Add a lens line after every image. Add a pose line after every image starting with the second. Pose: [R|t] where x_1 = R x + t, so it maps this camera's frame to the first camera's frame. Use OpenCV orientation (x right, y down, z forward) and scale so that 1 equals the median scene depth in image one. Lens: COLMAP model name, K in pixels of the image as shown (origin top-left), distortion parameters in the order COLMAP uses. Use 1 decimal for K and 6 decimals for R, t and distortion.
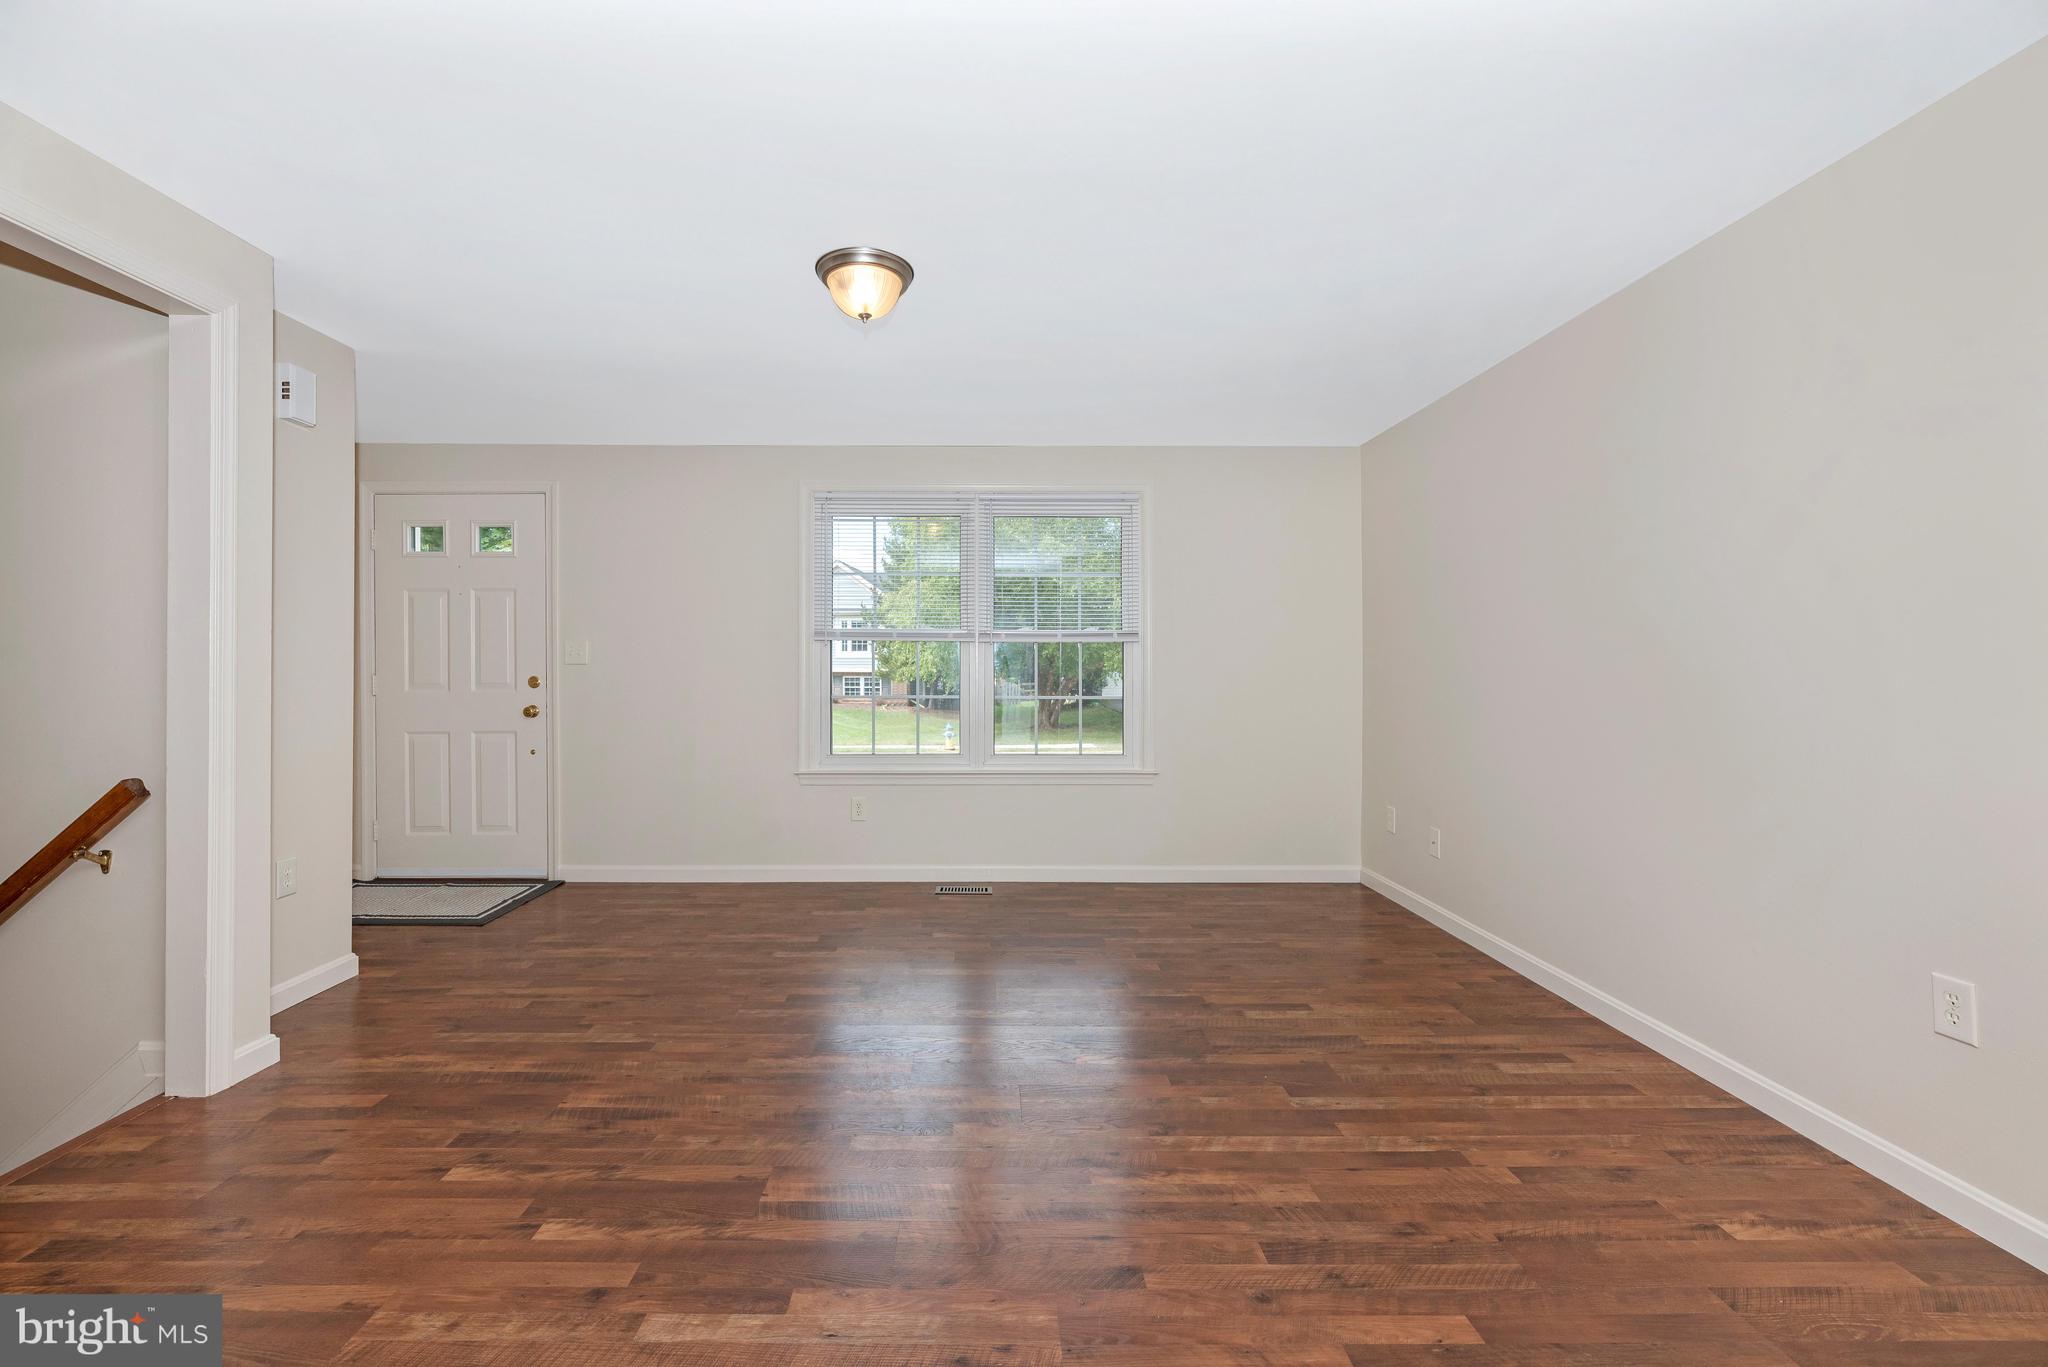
lens RADIAL K [[844.5, 0, 1011.6], [0, 844.5, 668.7], [0, 0, 1]] dist [-0.001966, -0.000181]
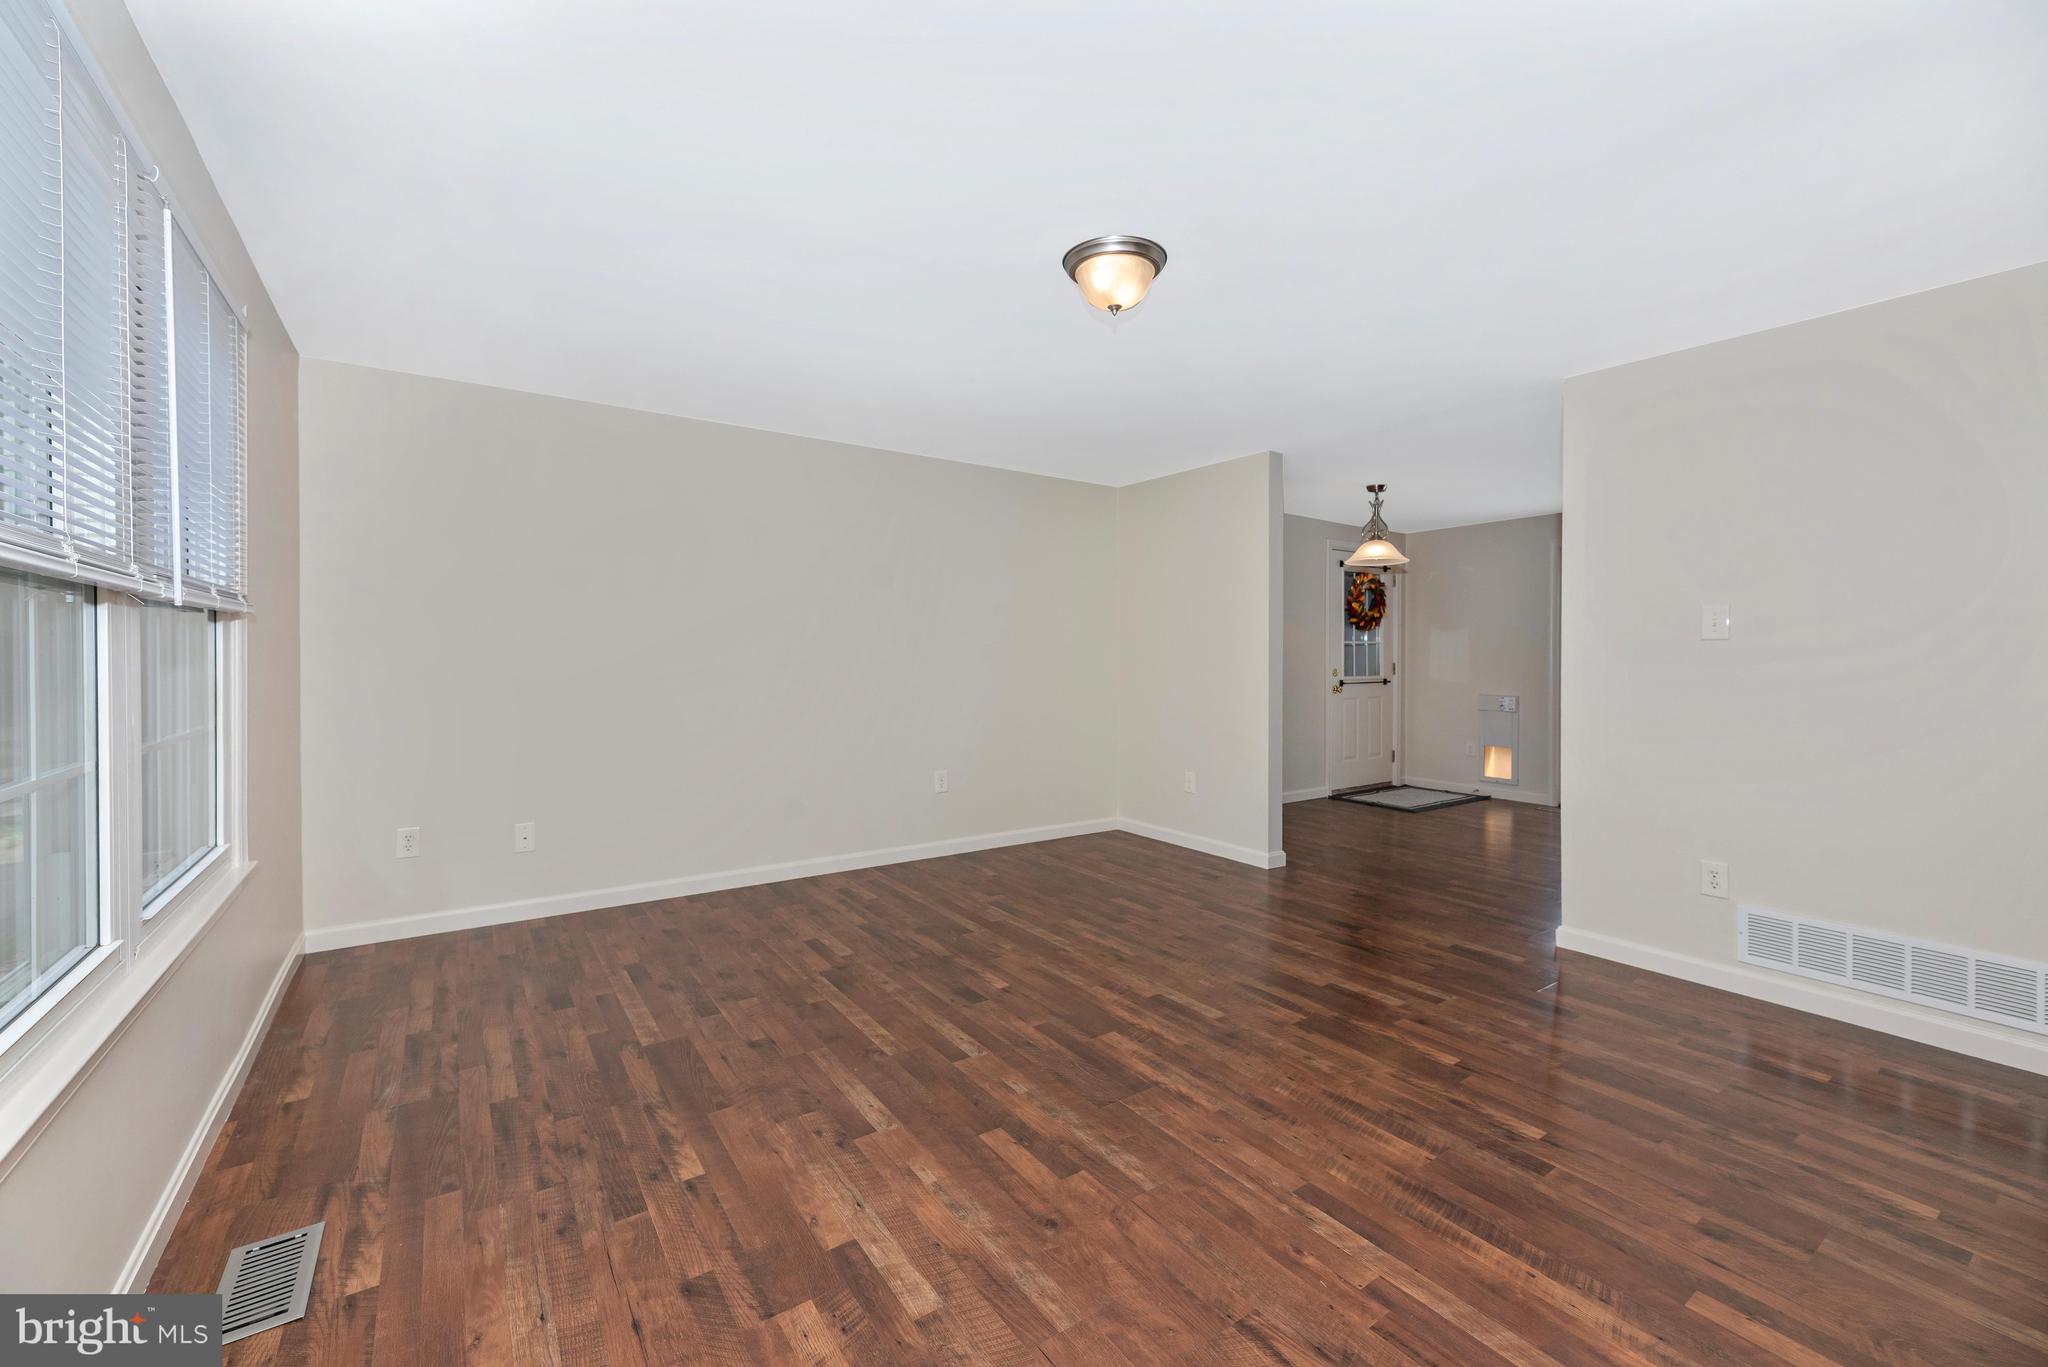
lens RADIAL K [[844.5, 0, 1011.6], [0, 844.5, 668.7], [0, 0, 1]] dist [-0.001966, -0.000181]
pose [[-0.550676, -0.017256, 0.834541, -1.018486], [-0.006004, 0.999842, 0.016713, 0.001235], [-0.834698, 0.004192, -0.550693, 1.849946]]
